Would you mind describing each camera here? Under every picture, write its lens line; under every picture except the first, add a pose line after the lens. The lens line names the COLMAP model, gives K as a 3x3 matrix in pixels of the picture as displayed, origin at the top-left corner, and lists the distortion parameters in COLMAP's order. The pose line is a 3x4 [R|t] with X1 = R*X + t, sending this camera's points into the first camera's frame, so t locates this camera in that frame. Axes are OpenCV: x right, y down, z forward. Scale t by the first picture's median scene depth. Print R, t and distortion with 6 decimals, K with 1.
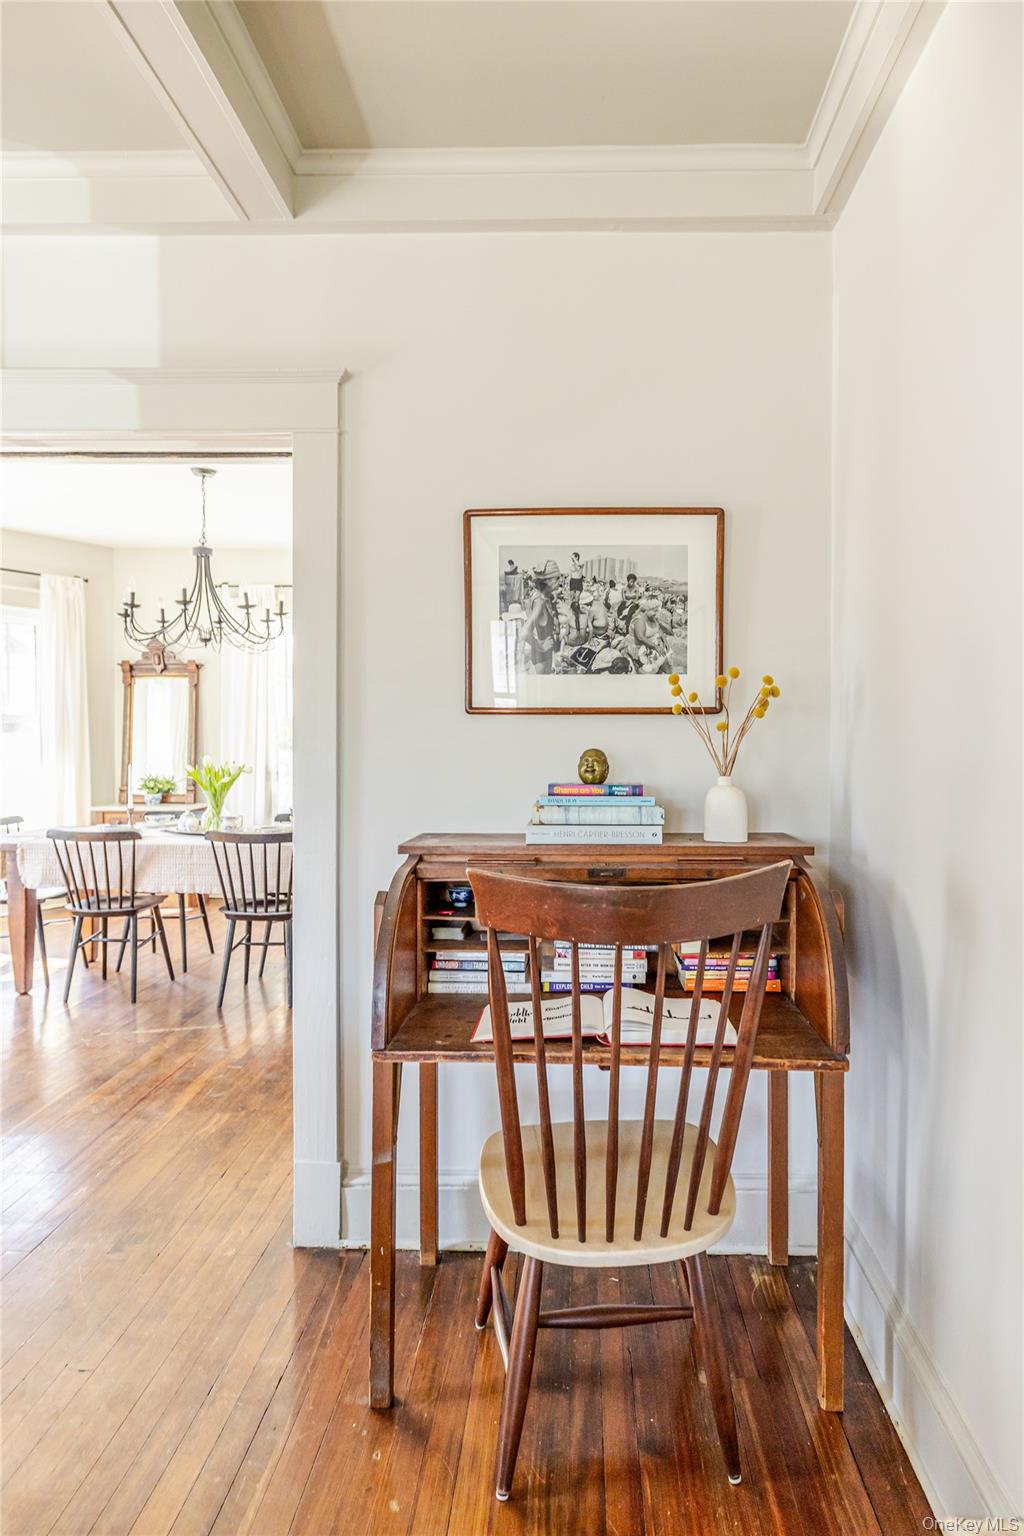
lens RADIAL K [[841.0, 0, 522.3], [0, 841.0, 762.8], [0, 0, 1]] dist [0.004129, 0.000330]
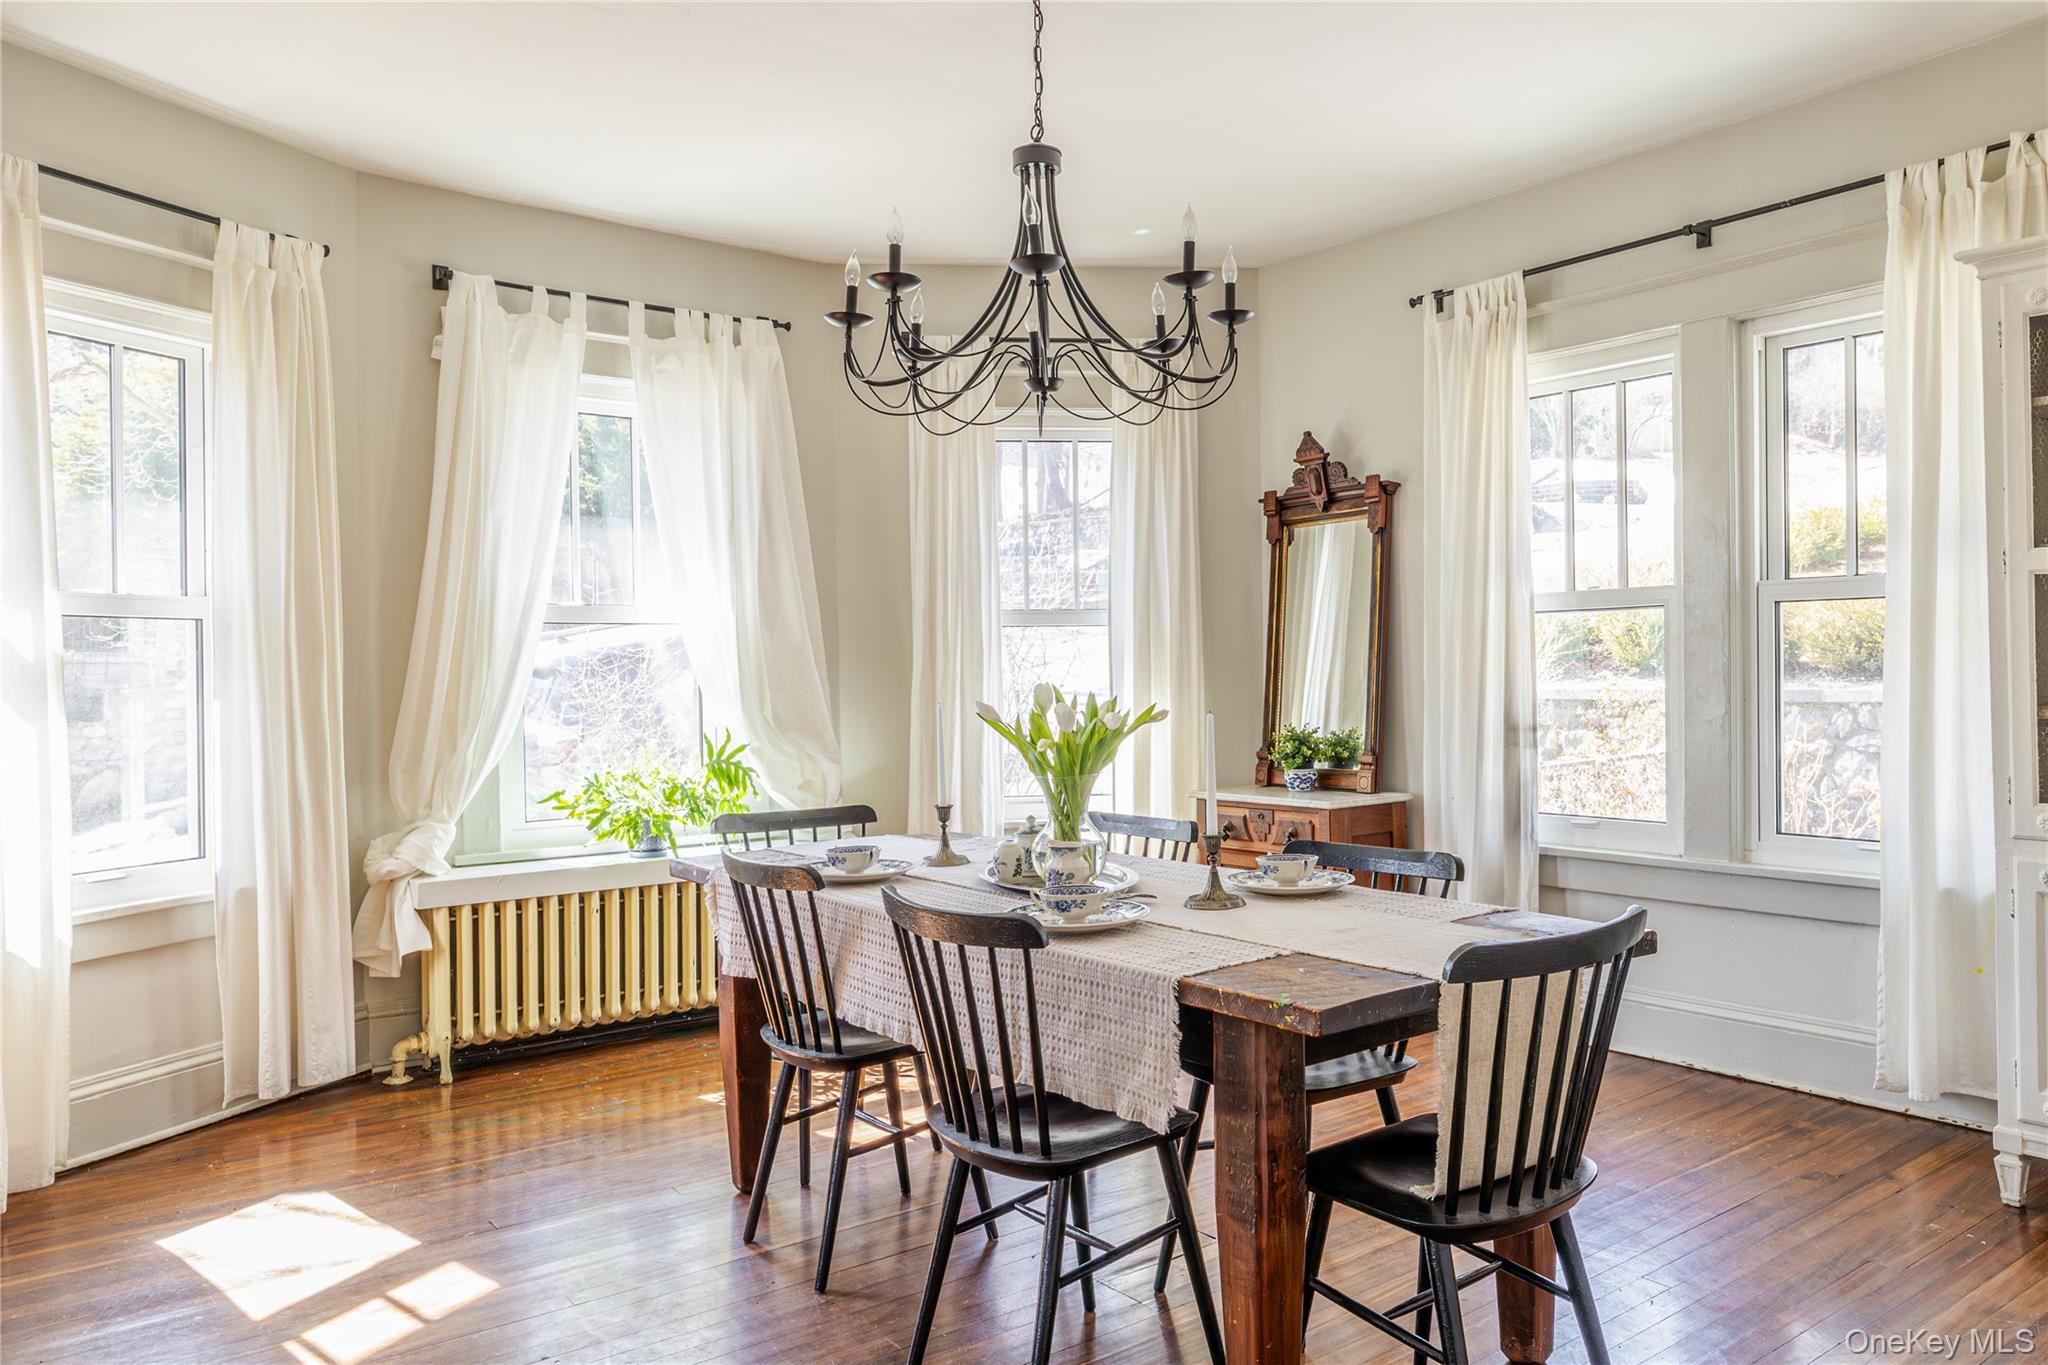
lens RADIAL K [[1429.9, 0, 1031.8], [0, 1429.9, 680.0], [0, 0, 1]] dist [0.003002, 0.000220]
pose [[0.636141, -0.000825, -0.771572, 0.081739], [-0.012306, 0.999861, -0.011216, -0.001759], [0.771474, 0.016630, 0.636043, 0.376314]]
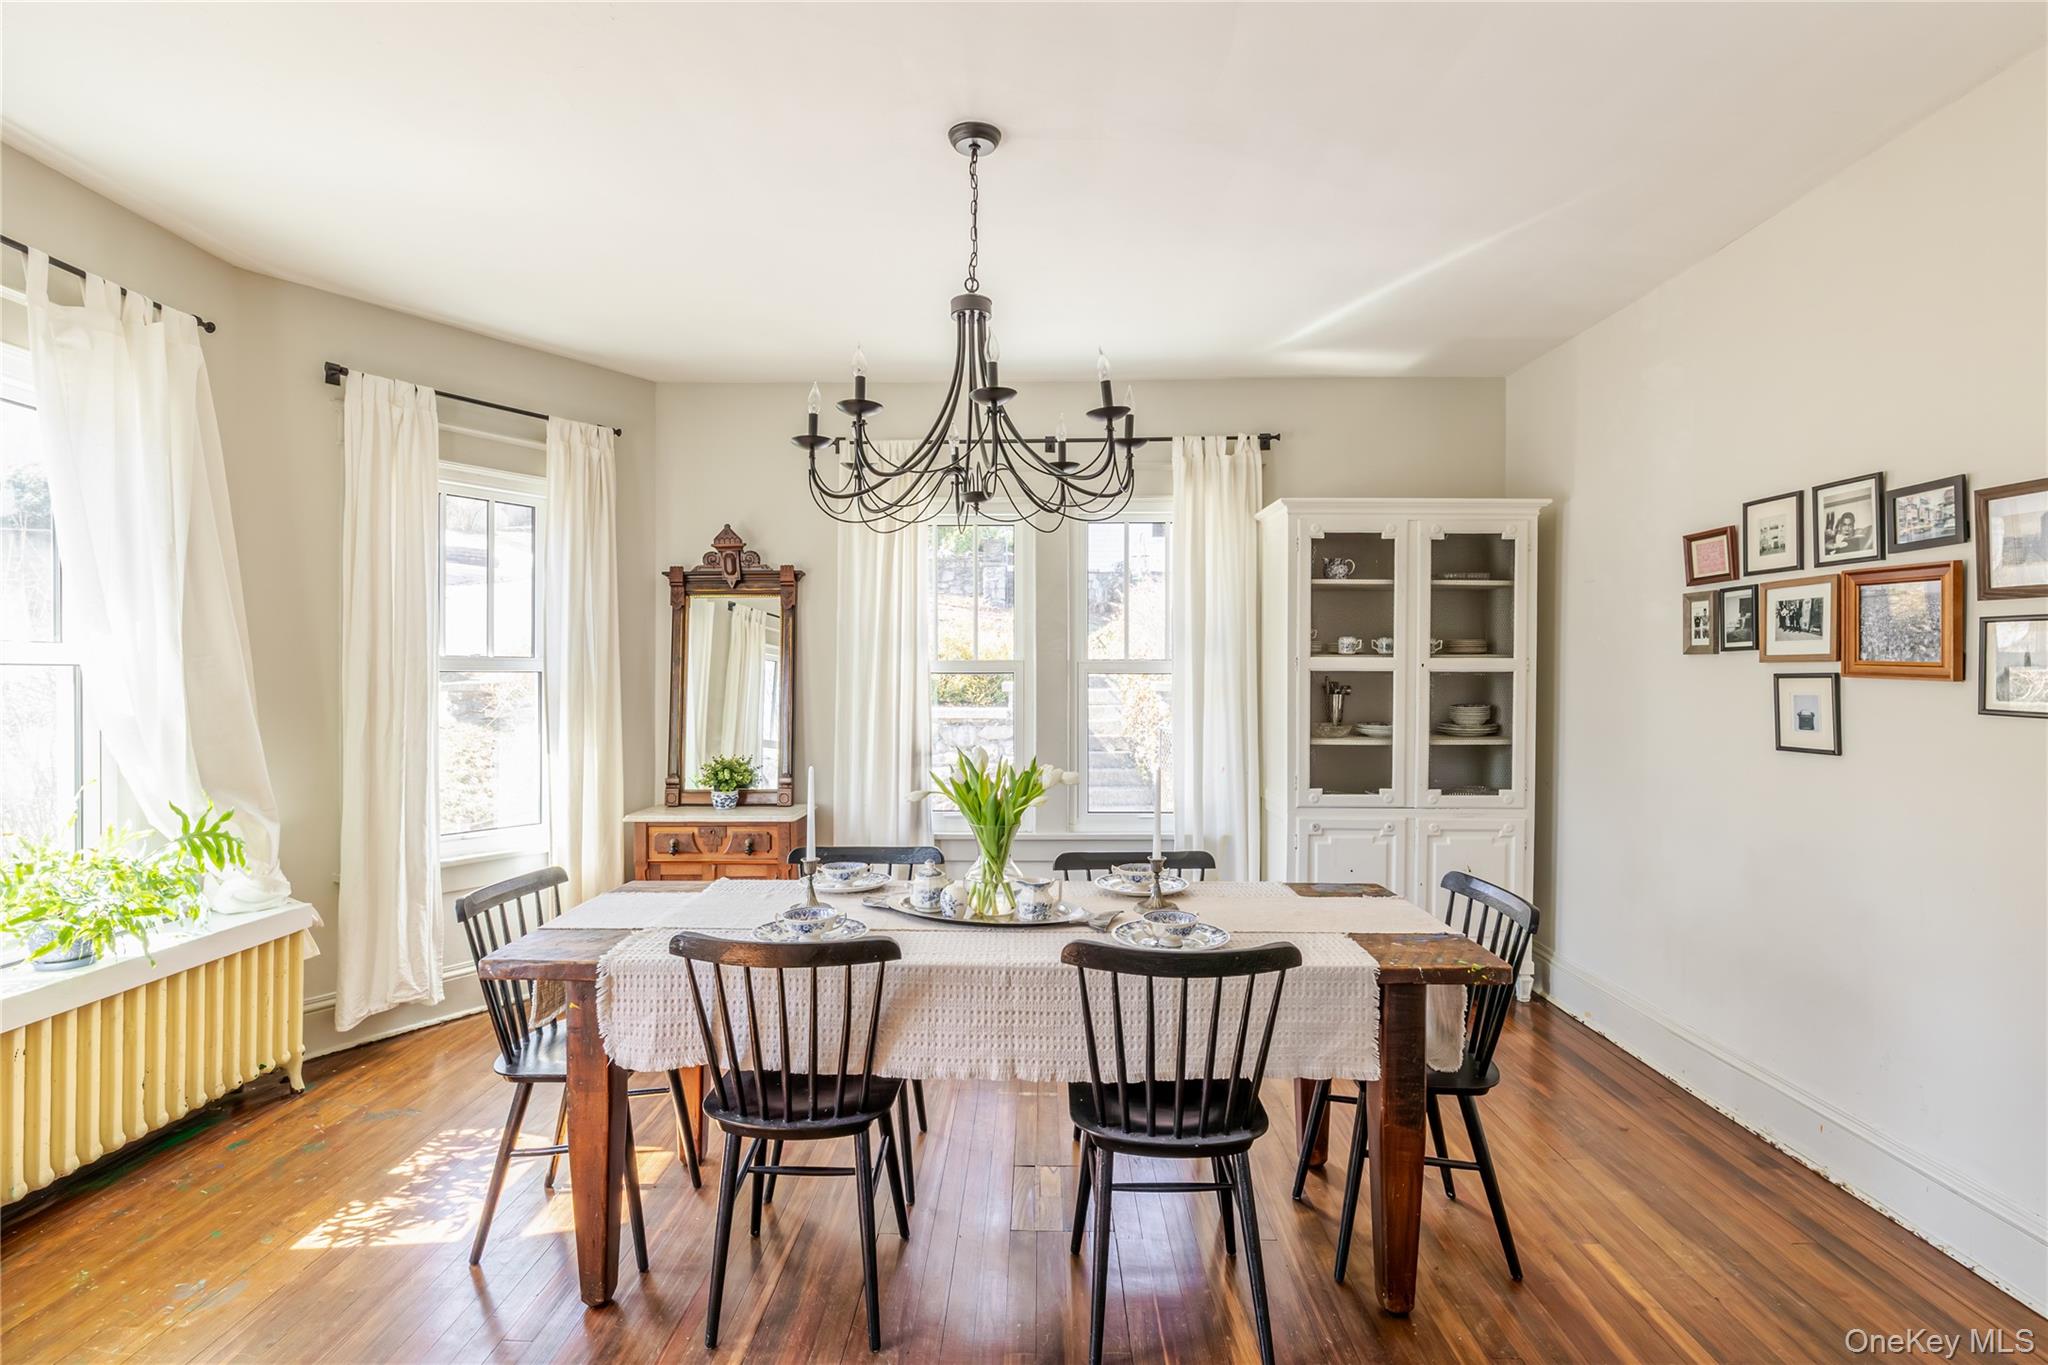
lens RADIAL K [[1011.4, 0, 1018.3], [0, 1011.4, 685.0], [0, 0, 1]] dist [-0.005141, -0.000926]
pose [[0.999963, -0.002455, -0.008219, -0.226740], [0.002231, 0.999626, -0.027242, -0.017638], [0.008283, 0.027222, 0.999595, 0.290625]]
